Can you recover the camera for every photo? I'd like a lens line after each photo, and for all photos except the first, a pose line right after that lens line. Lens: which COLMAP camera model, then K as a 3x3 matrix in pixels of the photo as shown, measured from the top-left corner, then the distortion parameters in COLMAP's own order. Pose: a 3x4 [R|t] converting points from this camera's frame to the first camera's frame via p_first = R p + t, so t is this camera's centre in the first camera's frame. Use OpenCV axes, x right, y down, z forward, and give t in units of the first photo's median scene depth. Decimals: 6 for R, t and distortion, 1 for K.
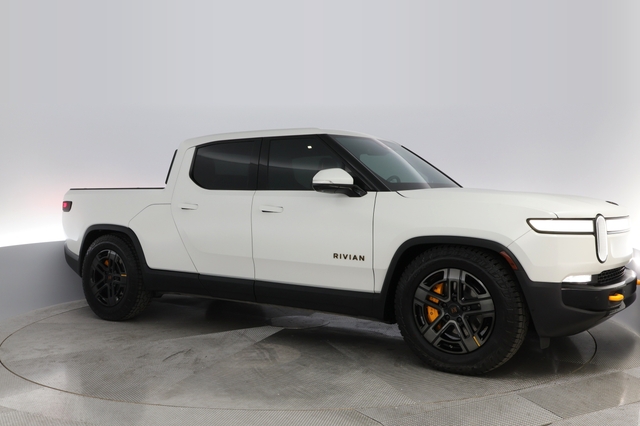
lens RADIAL K [[582.8, 0, 320.9], [0, 582.8, 208.7], [0, 0, 1]] dist [-0.080860, -0.047658]
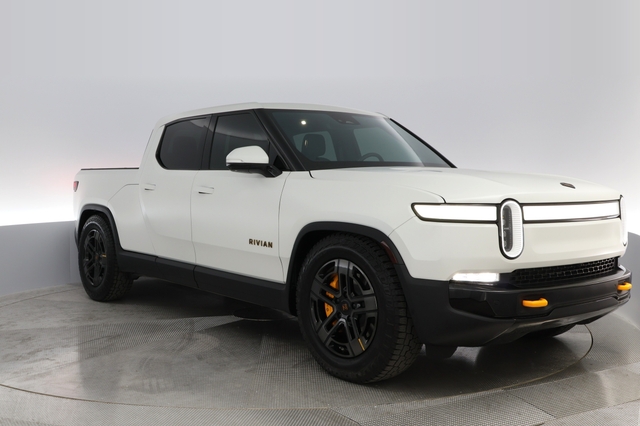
lens RADIAL K [[582.8, 0, 305.3], [0, 582.8, 199.5], [0, 0, 1]] dist [-0.080860, -0.047658]
pose [[0.996237, 0.006272, -0.086443, 0.192754], [-0.004733, 0.999827, 0.017999, -0.002089], [0.086541, -0.017523, 0.996094, 0.096198]]
